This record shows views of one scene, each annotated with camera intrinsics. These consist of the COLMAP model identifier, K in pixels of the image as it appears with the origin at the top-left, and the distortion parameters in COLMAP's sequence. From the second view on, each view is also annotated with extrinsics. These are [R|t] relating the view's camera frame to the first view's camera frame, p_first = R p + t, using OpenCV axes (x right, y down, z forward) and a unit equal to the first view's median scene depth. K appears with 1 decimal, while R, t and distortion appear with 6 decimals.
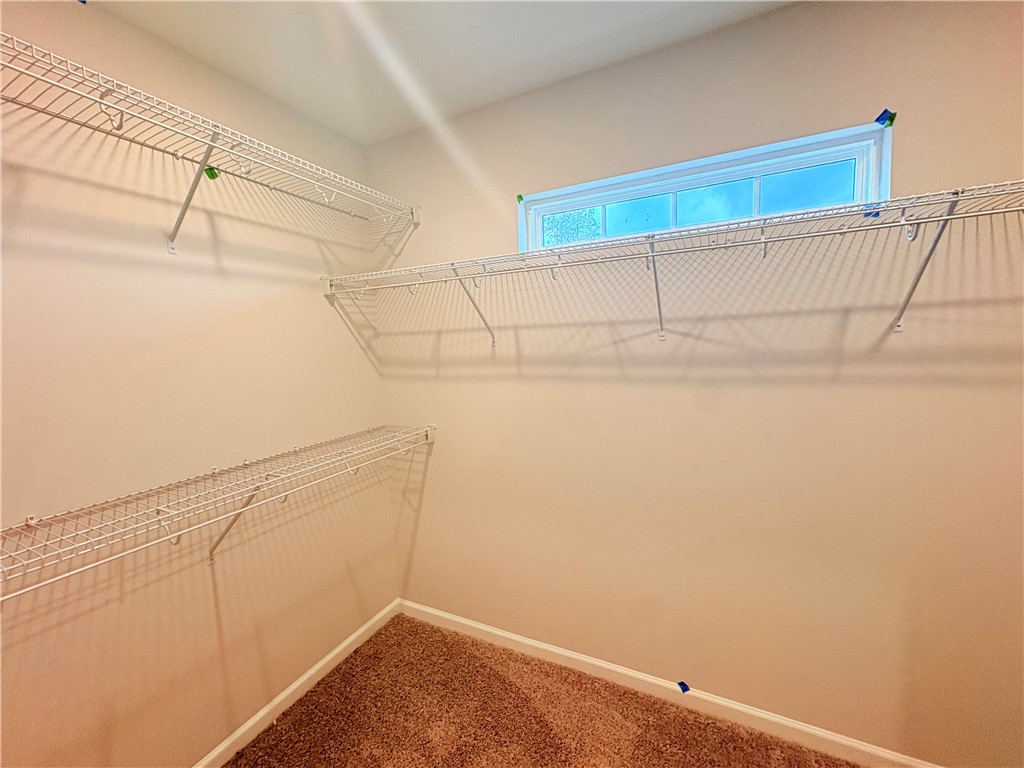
lens RADIAL K [[409.1, 0, 512.0], [0, 409.1, 384.0], [0, 0, 1]] dist [0.001185, 0.000140]
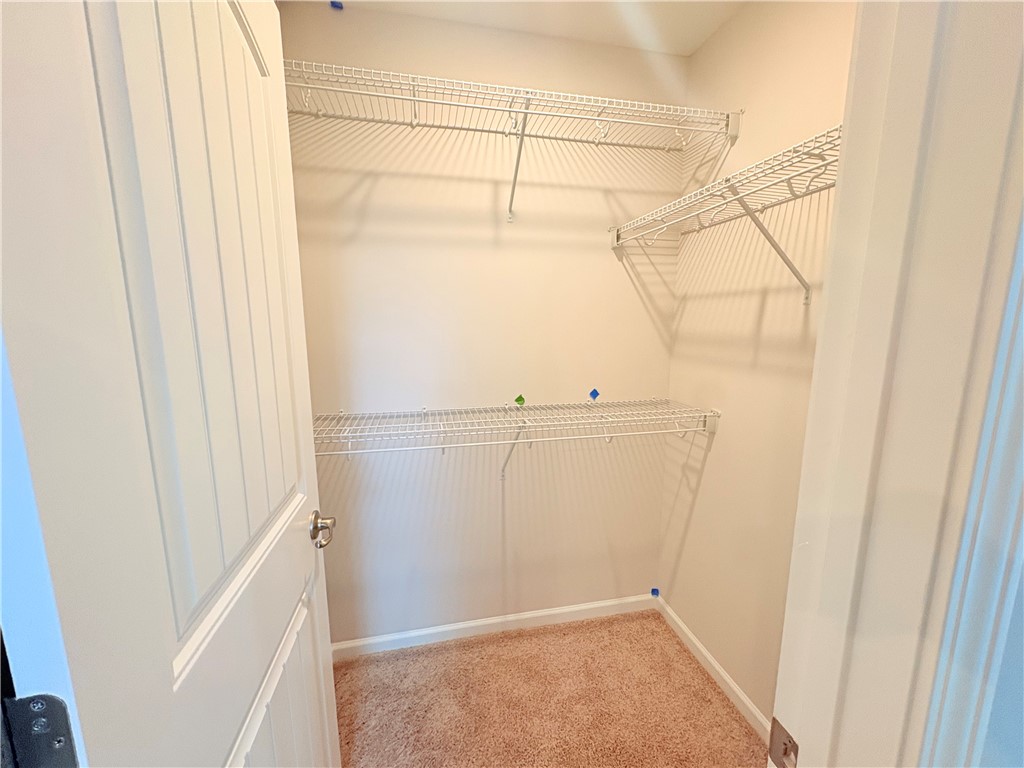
lens RADIAL K [[365.0, 0, 509.8], [0, 365.0, 412.1], [0, 0, 1]] dist [0.000230, -0.000021]
pose [[0.600753, 0.248813, -0.759729, 0.129462], [-0.103997, 0.966580, 0.234322, -0.031600], [0.792641, -0.061760, 0.606552, 0.254177]]
